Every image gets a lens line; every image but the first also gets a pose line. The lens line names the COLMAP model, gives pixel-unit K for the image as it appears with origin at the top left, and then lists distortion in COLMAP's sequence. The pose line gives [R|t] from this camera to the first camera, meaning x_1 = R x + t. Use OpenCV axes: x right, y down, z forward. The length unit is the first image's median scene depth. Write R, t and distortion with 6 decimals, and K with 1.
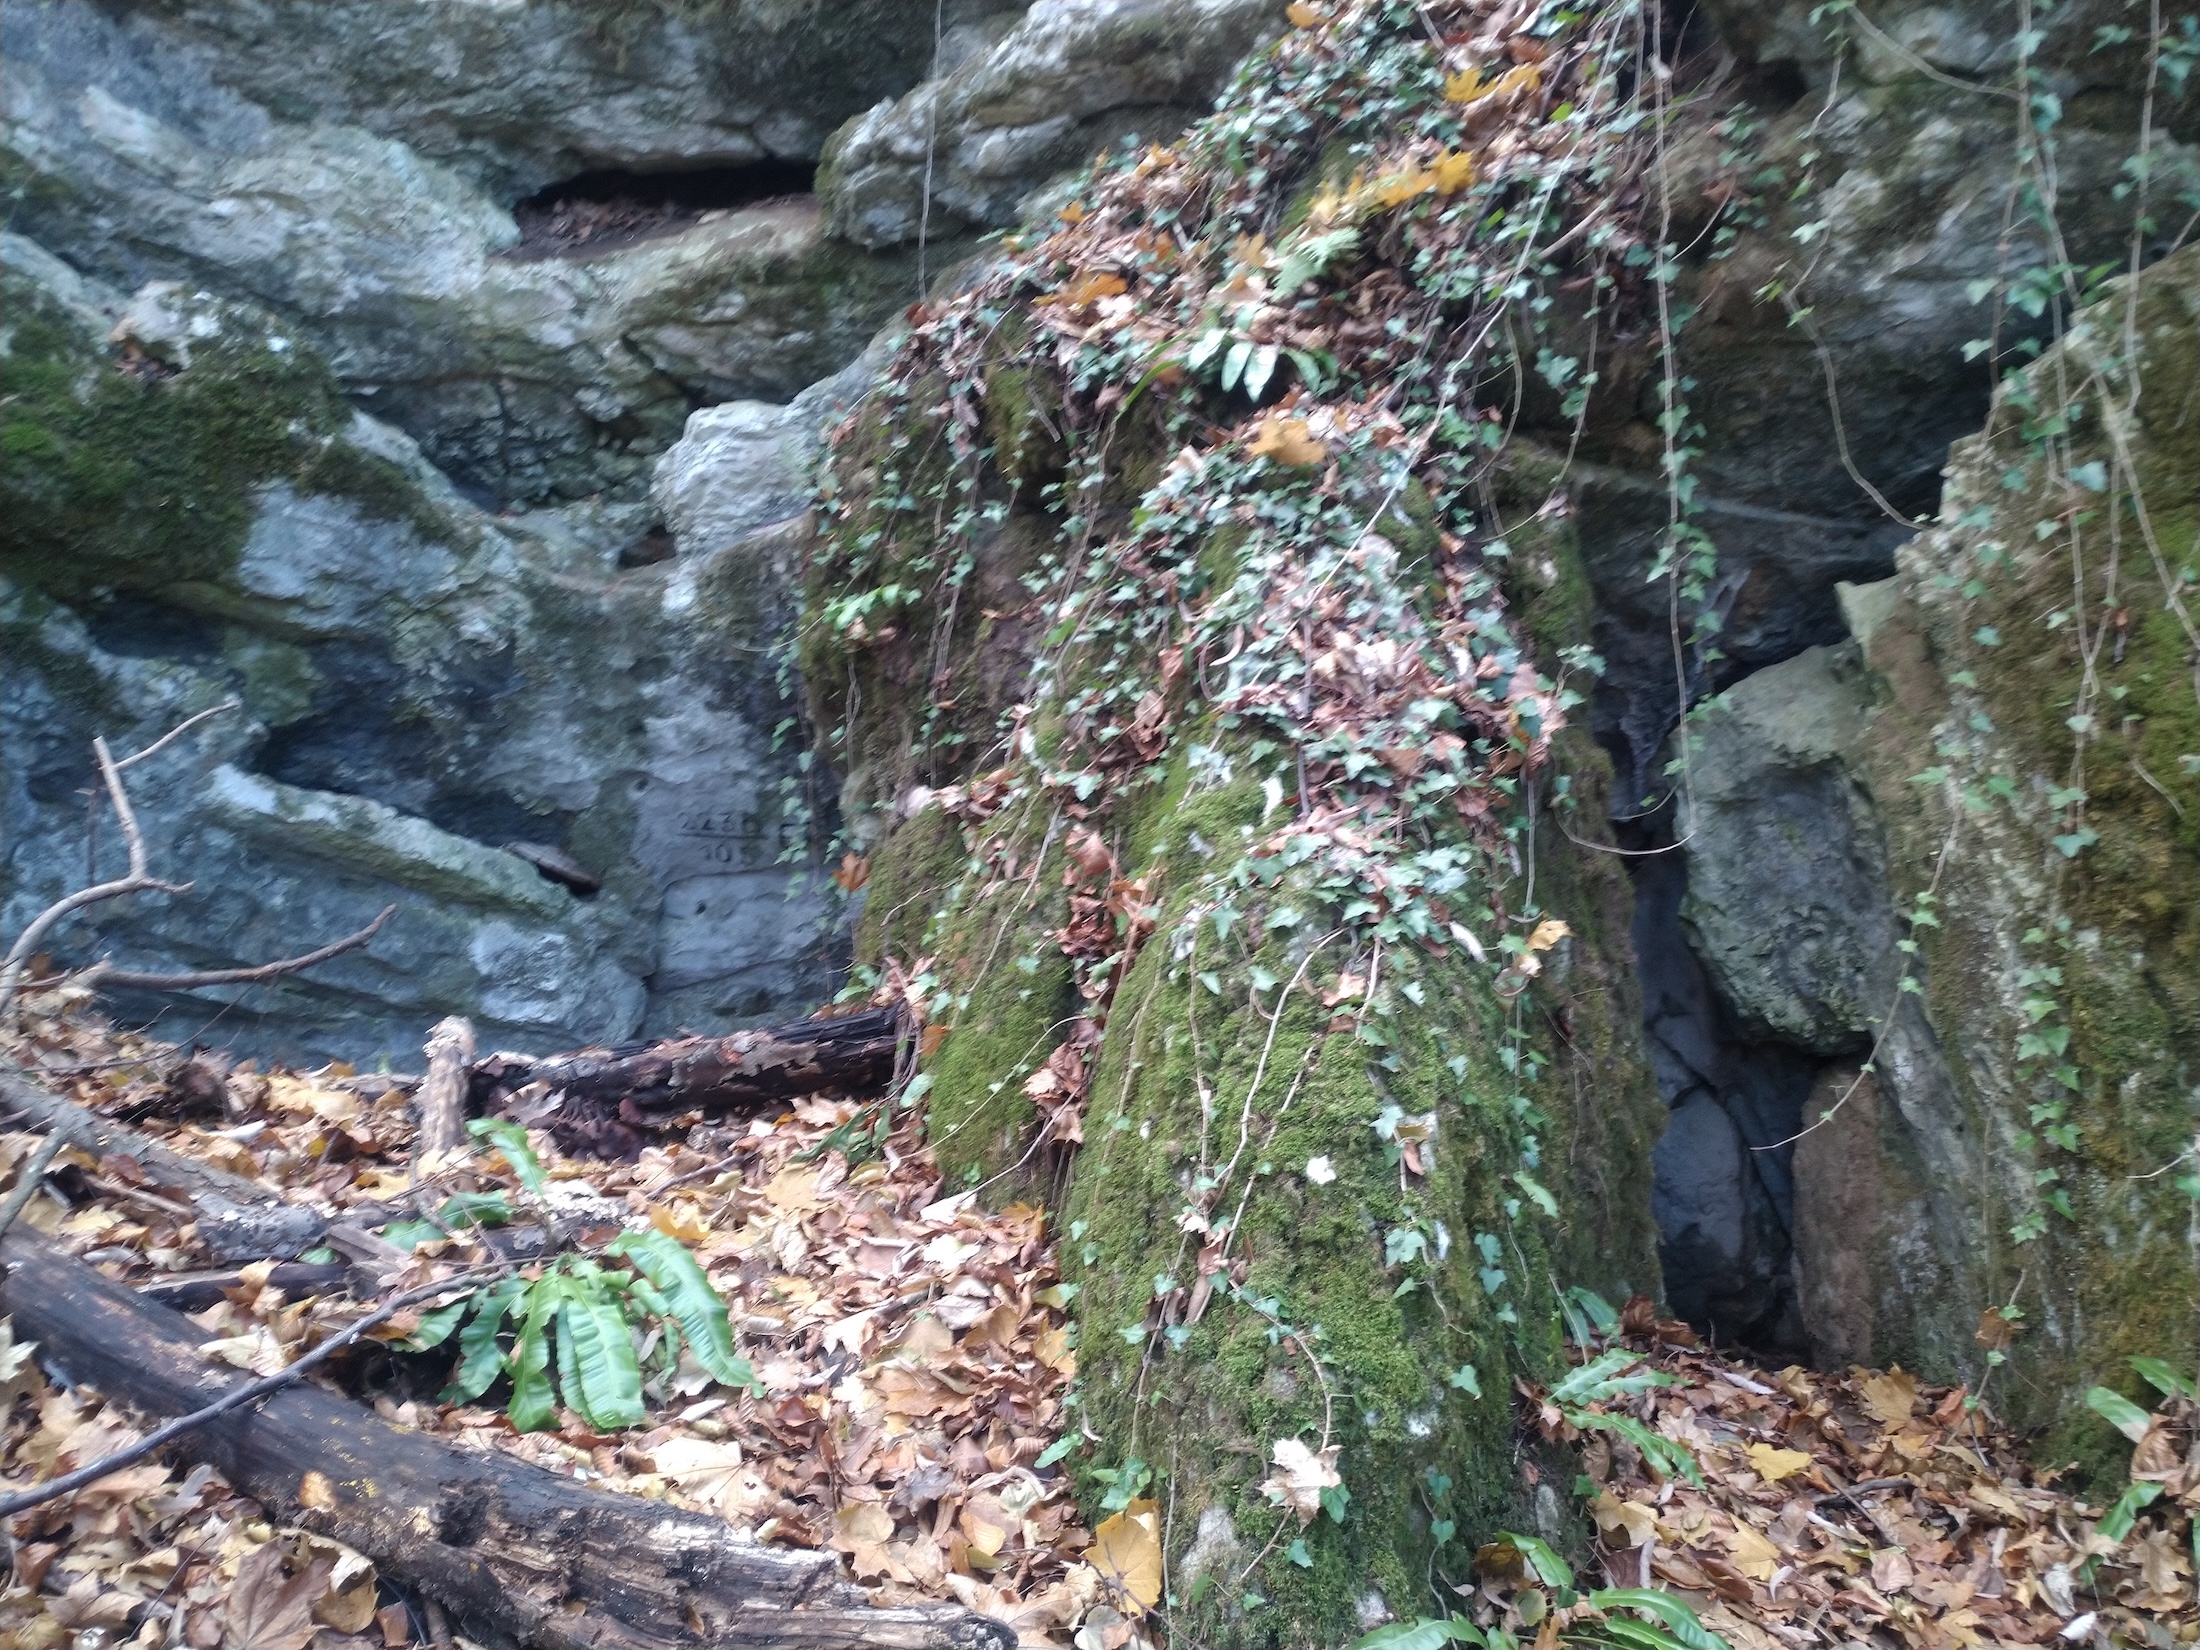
lens RADIAL K [[1747.3, 0, 1105.1], [0, 1747.3, 821.4], [0, 0, 1]] dist [-0.003418, 0.030518]
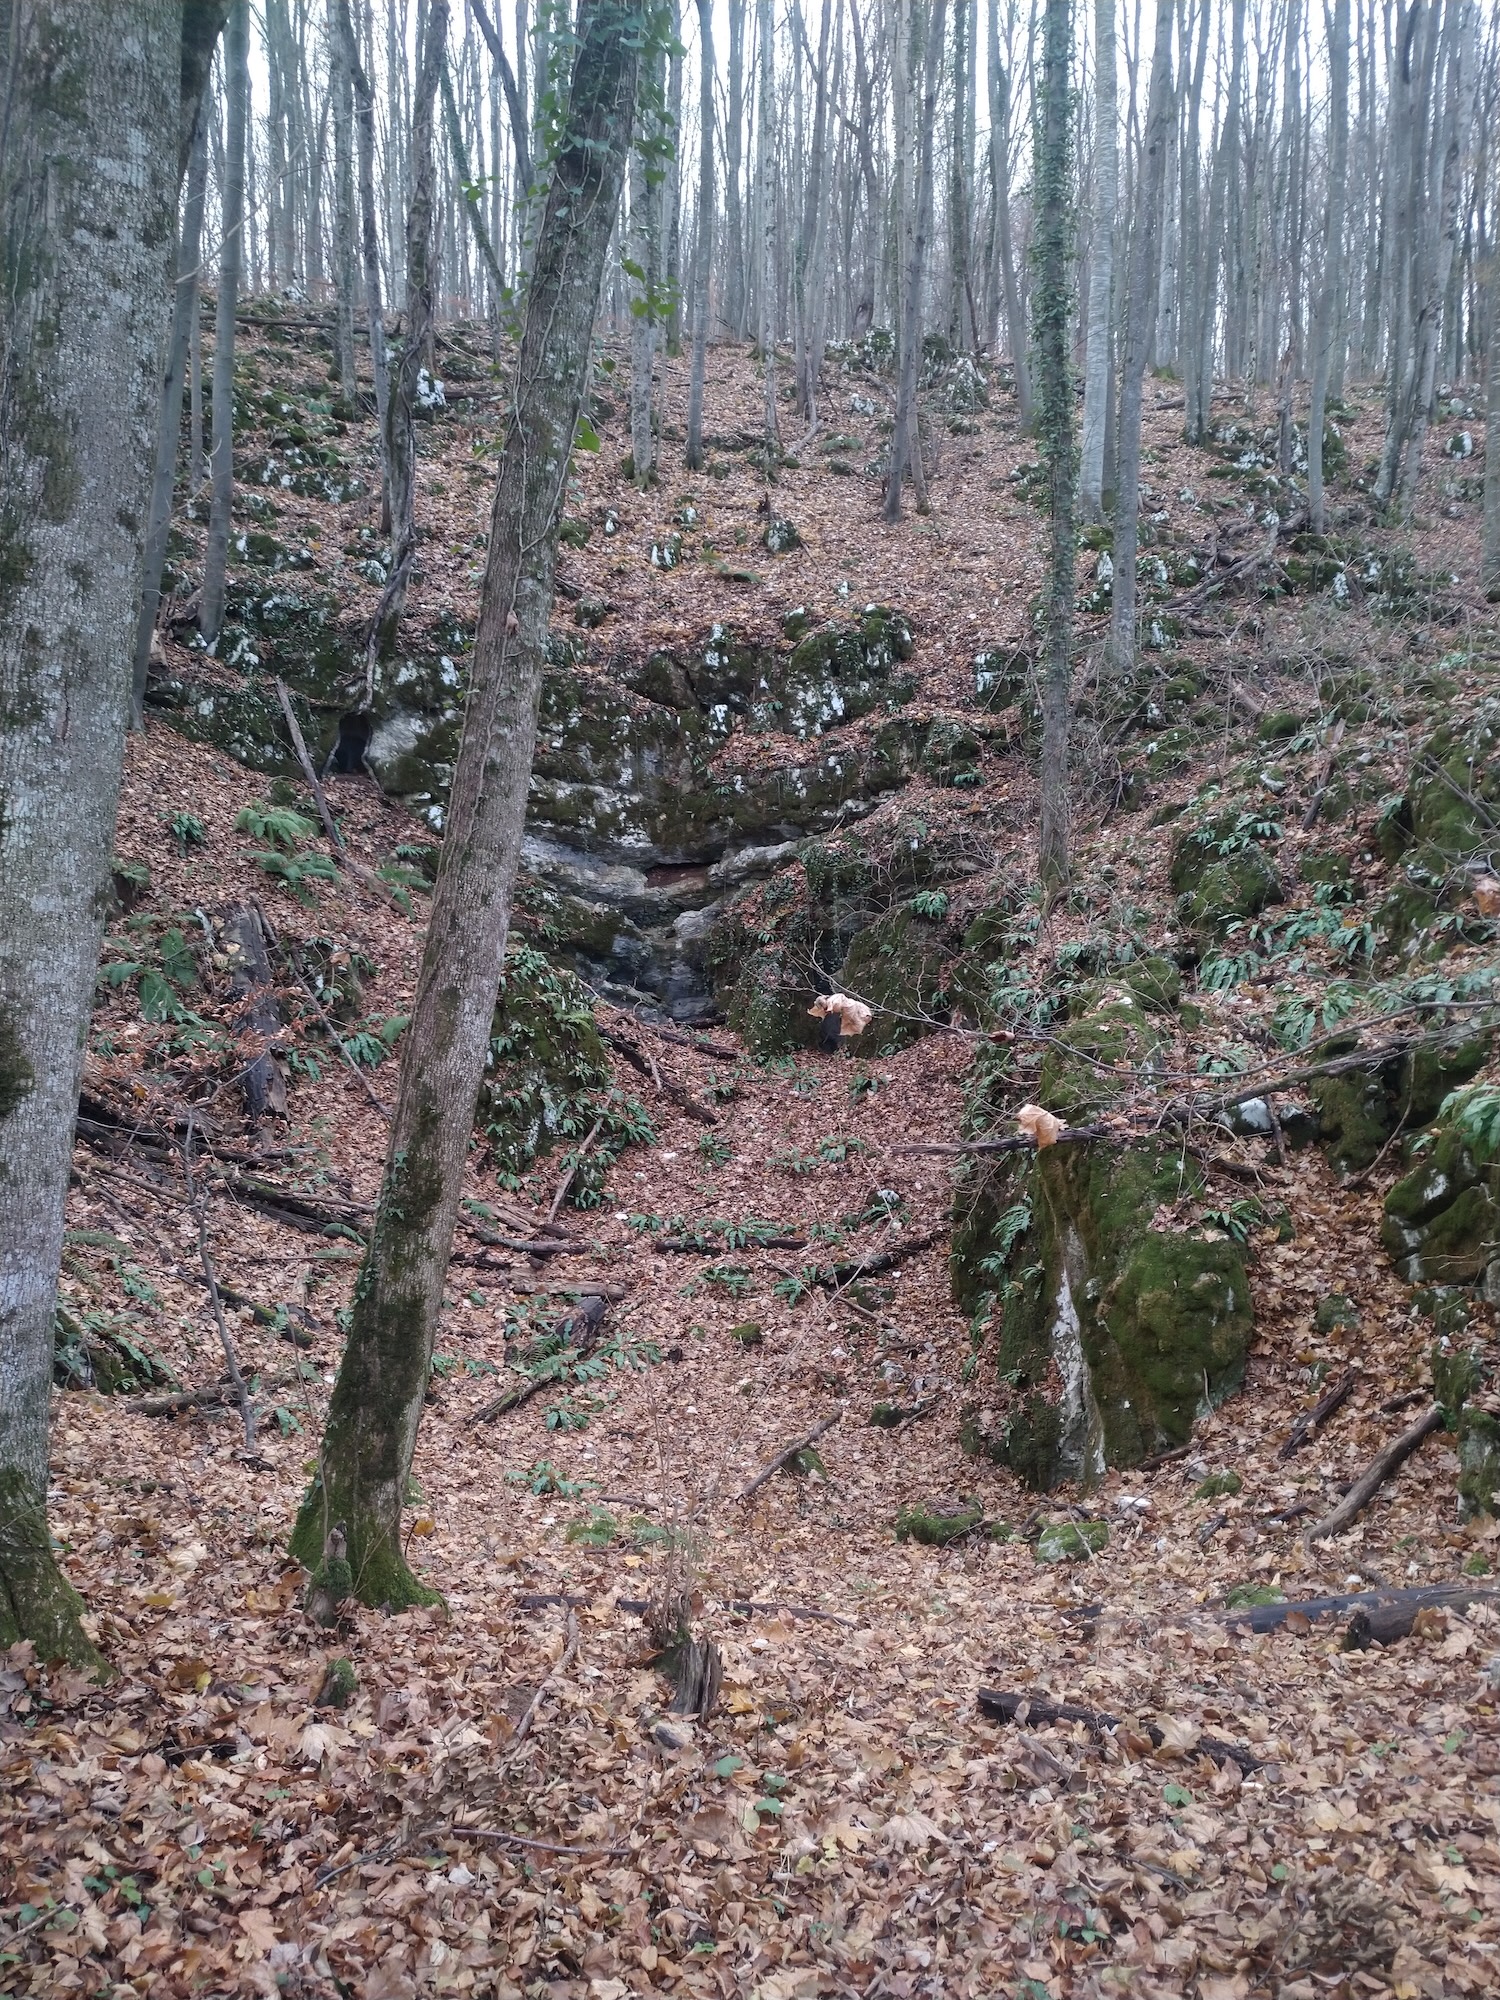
lens RADIAL K [[1588.5, 0, 750.9], [0, 1588.5, 1001.1], [0, 0, 1]] dist [-0.003418, 0.030518]
pose [[0.997461, -0.019266, -0.068556, 0.399110], [0.023269, 0.998041, 0.058069, -0.306391], [0.067303, -0.059516, 0.995956, -4.993976]]
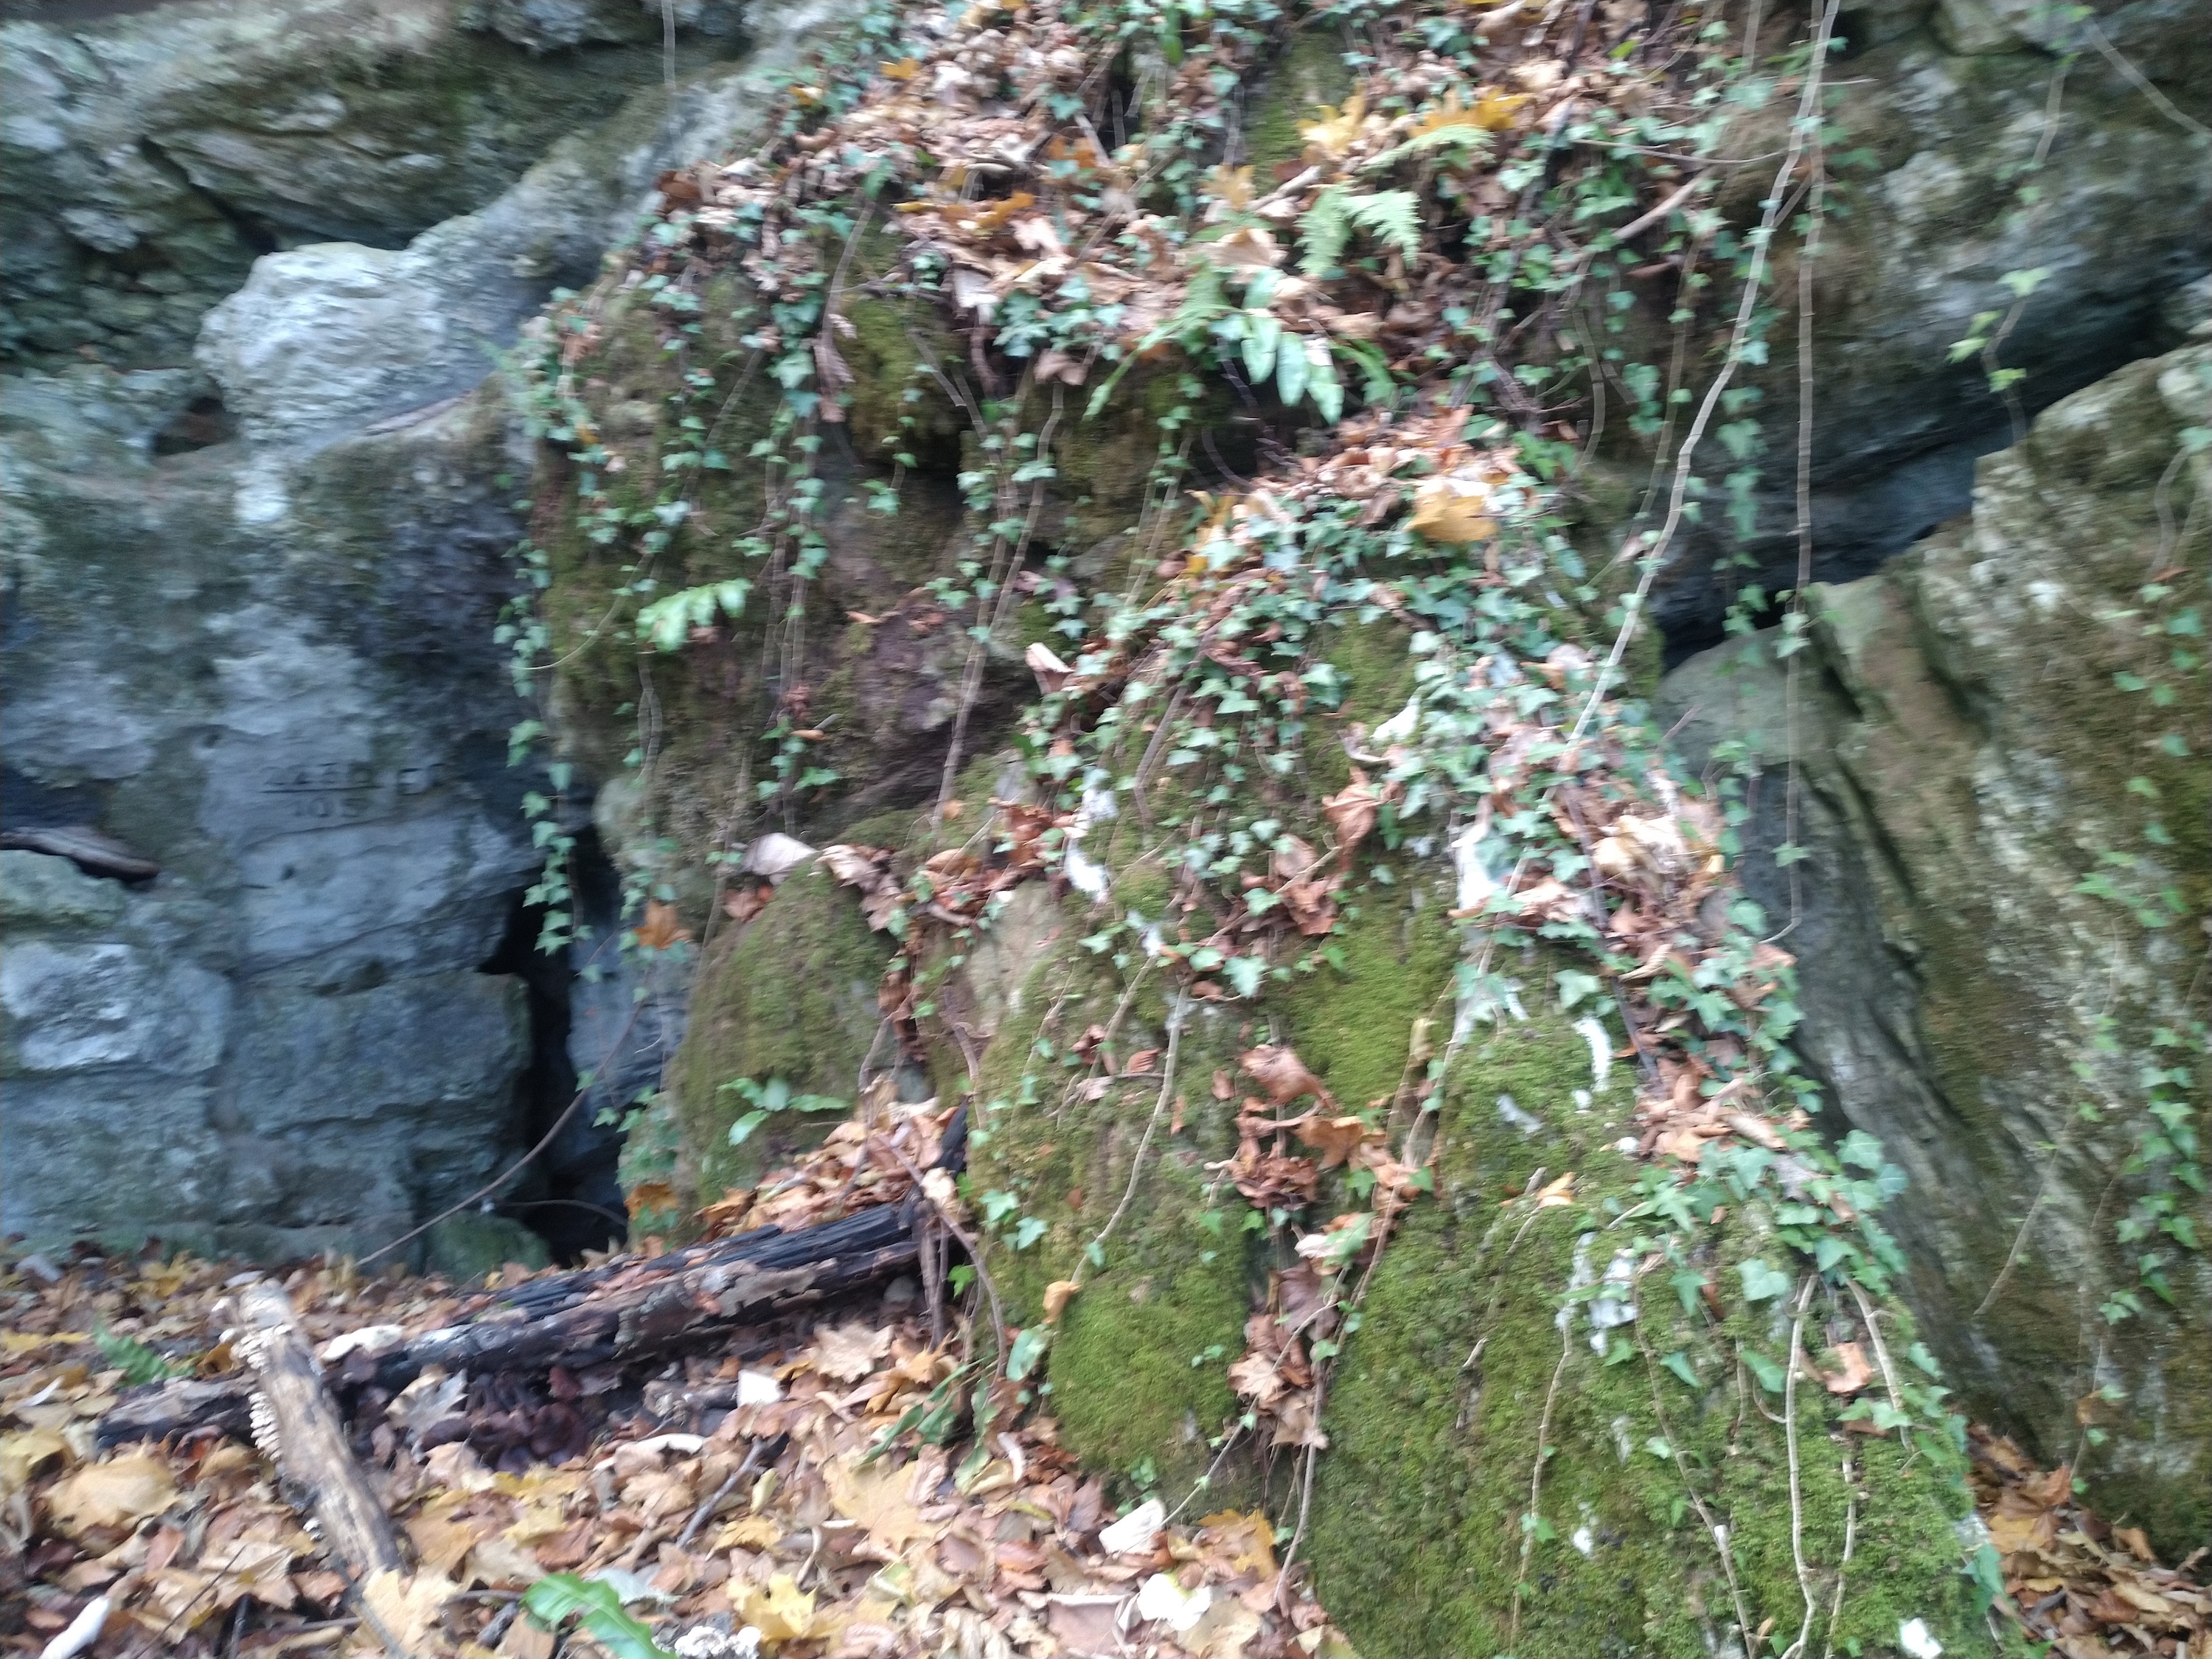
lens RADIAL K [[1756.9, 0, 1111.8], [0, 1756.9, 823.8], [0, 0, 1]] dist [-0.003418, 0.030518]
pose [[0.936796, -0.084319, 0.339563, -0.219048], [0.024970, 0.984164, 0.175495, -0.151234], [-0.348983, -0.155924, 0.924066, 0.195272]]
